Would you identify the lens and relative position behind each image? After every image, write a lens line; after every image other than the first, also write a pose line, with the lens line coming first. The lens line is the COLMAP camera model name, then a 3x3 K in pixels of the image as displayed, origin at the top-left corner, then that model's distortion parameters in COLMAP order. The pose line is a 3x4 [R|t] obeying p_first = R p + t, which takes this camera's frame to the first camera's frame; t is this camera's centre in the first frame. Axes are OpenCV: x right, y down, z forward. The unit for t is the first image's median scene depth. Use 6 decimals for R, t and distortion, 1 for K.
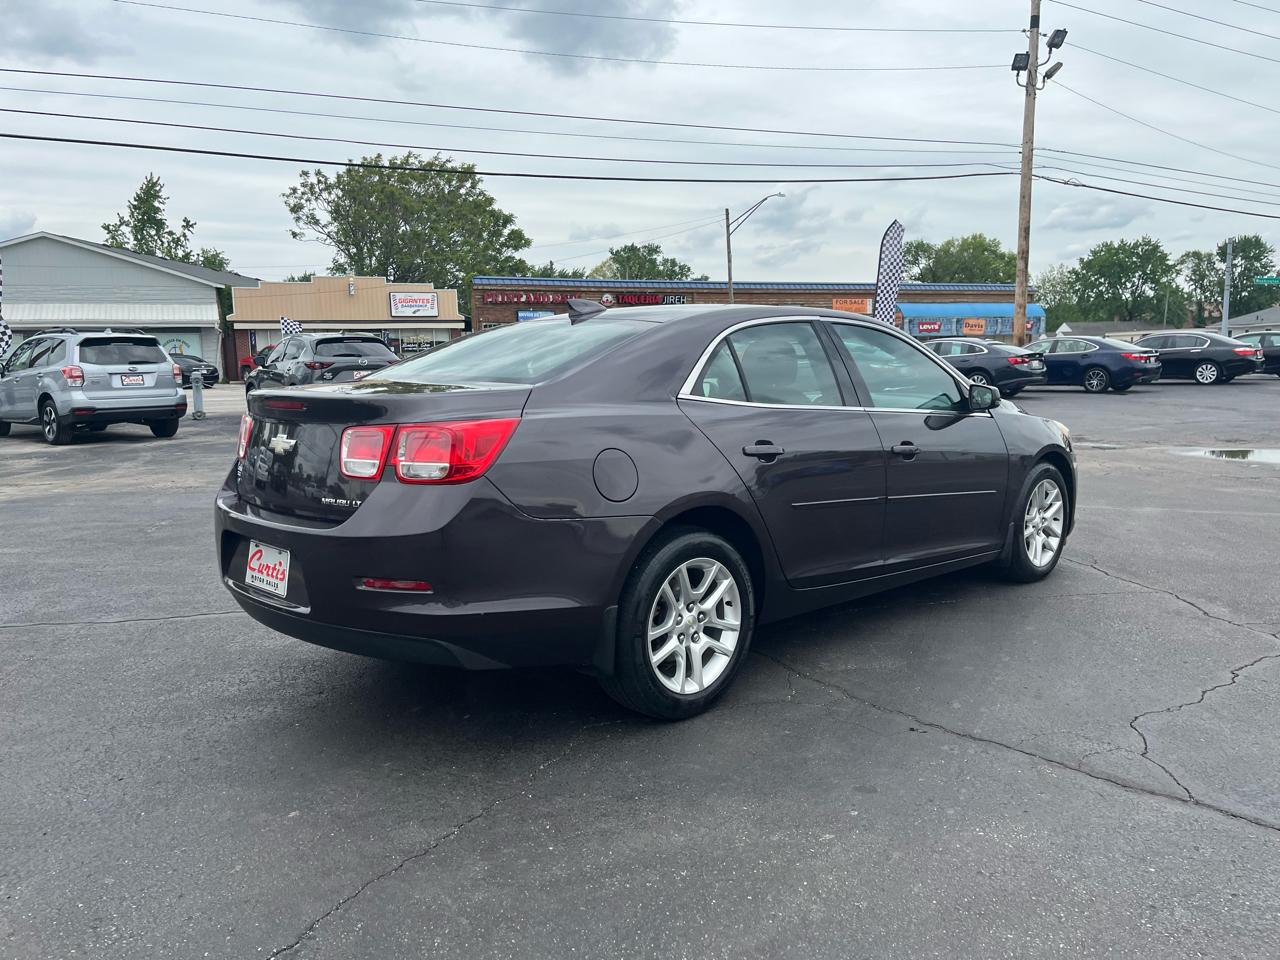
lens RADIAL K [[971.6, 0, 652.7], [0, 971.6, 490.2], [0, 0, 1]] dist [0.043869, -0.032058]
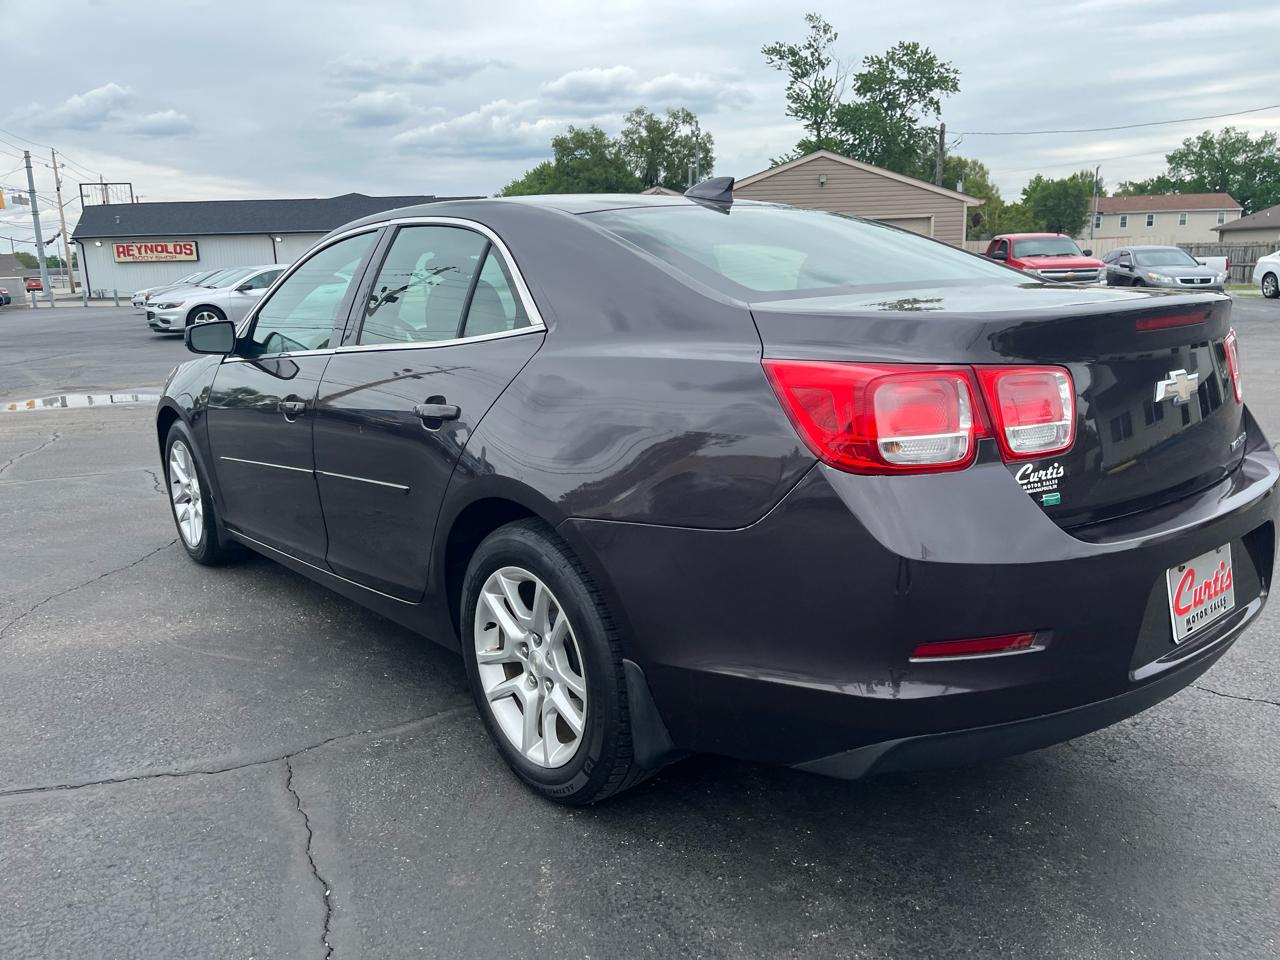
lens RADIAL K [[968.1, 0, 647.1], [0, 968.1, 479.2], [0, 0, 1]] dist [0.058717, -0.074213]
pose [[0.083762, -0.198304, 0.976555, -0.112967], [0.165041, 0.969225, 0.182660, -0.017619], [-0.982723, 0.145872, 0.113912, 0.141177]]
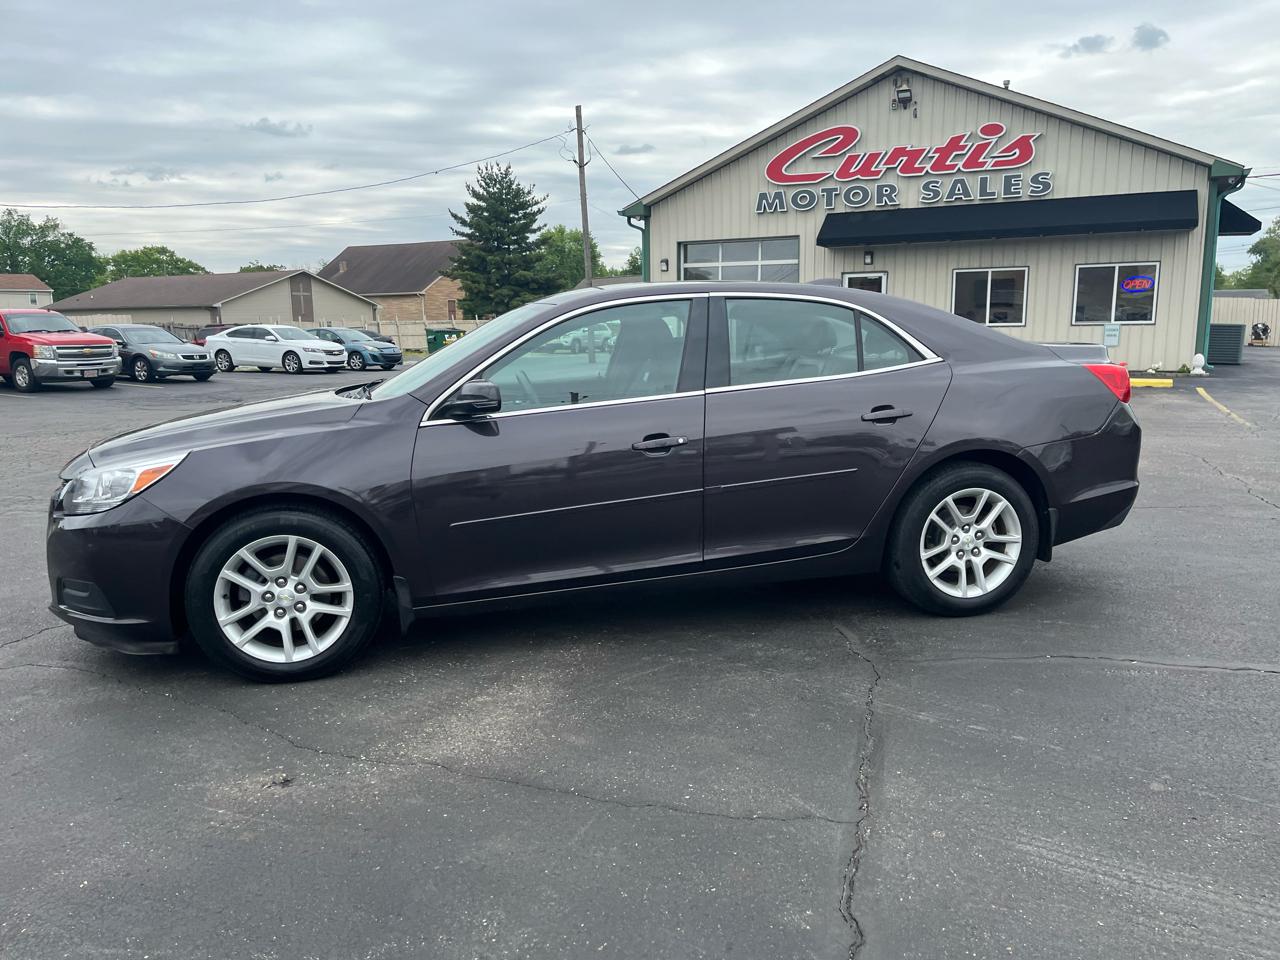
lens RADIAL K [[968.2, 0, 648.0], [0, 968.2, 493.1], [0, 0, 1]] dist [0.054270, -0.065948]
pose [[-0.850969, -0.063107, 0.521411, -0.080519], [0.100869, 0.954638, 0.280163, -0.043383], [-0.515439, 0.291004, -0.806002, 0.307335]]
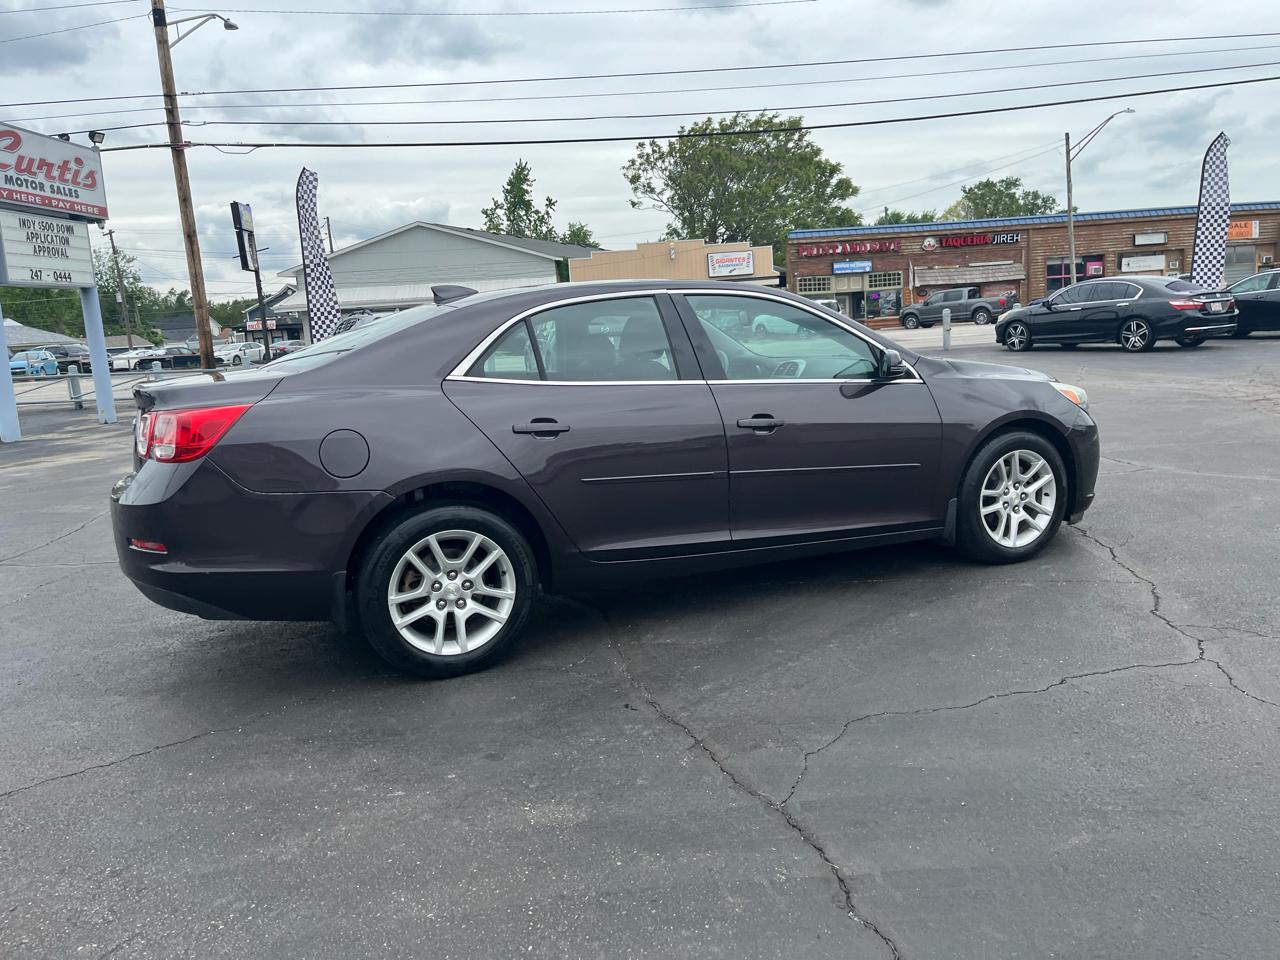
lens RADIAL K [[970.2, 0, 650.8], [0, 970.2, 475.3], [0, 0, 1]] dist [0.063078, -0.088014]
pose [[0.935311, 0.013952, -0.353552, 0.073741], [-0.002176, 0.999430, 0.033684, -0.003207], [0.353821, -0.030735, 0.934808, 0.008650]]
